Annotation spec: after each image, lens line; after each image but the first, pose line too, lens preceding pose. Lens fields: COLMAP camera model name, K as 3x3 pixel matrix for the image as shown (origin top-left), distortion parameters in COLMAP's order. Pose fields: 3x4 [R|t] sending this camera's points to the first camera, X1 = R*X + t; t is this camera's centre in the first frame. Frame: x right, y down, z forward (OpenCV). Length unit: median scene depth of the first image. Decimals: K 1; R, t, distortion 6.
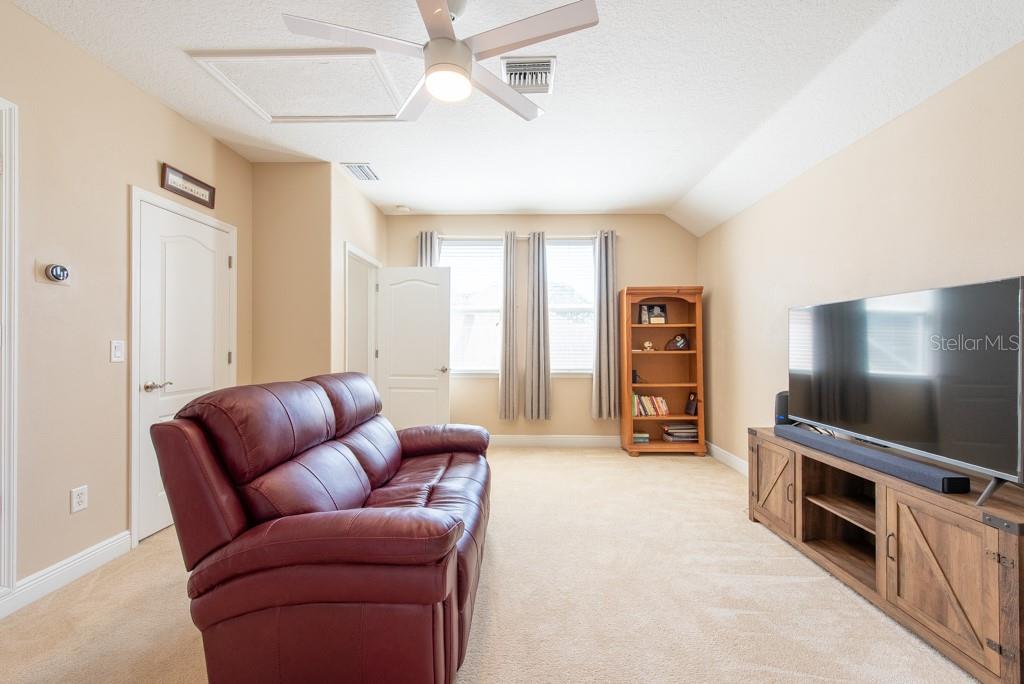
lens RADIAL K [[403.2, 0, 510.7], [0, 403.2, 342.9], [0, 0, 1]] dist [0.010193, -0.000673]
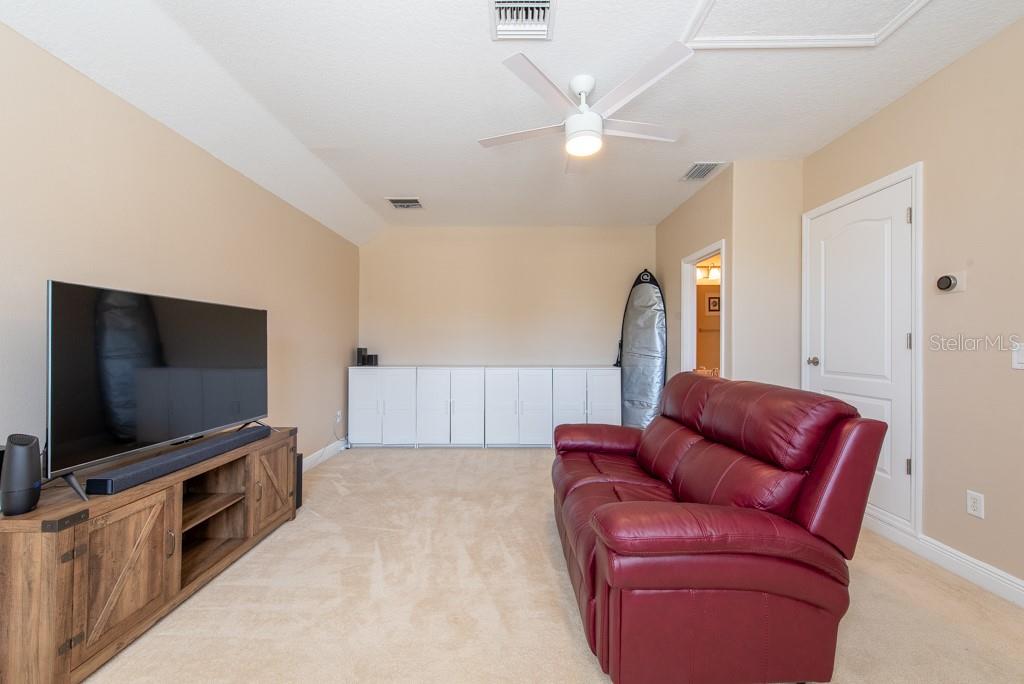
lens RADIAL K [[403.2, 0, 510.7], [0, 403.2, 342.9], [0, 0, 1]] dist [0.010193, -0.000673]
pose [[-0.999915, -0.001747, -0.012895, 0.079144], [-0.001645, 0.999967, -0.007911, 0.002970], [0.012909, -0.007889, -0.999886, 2.002380]]
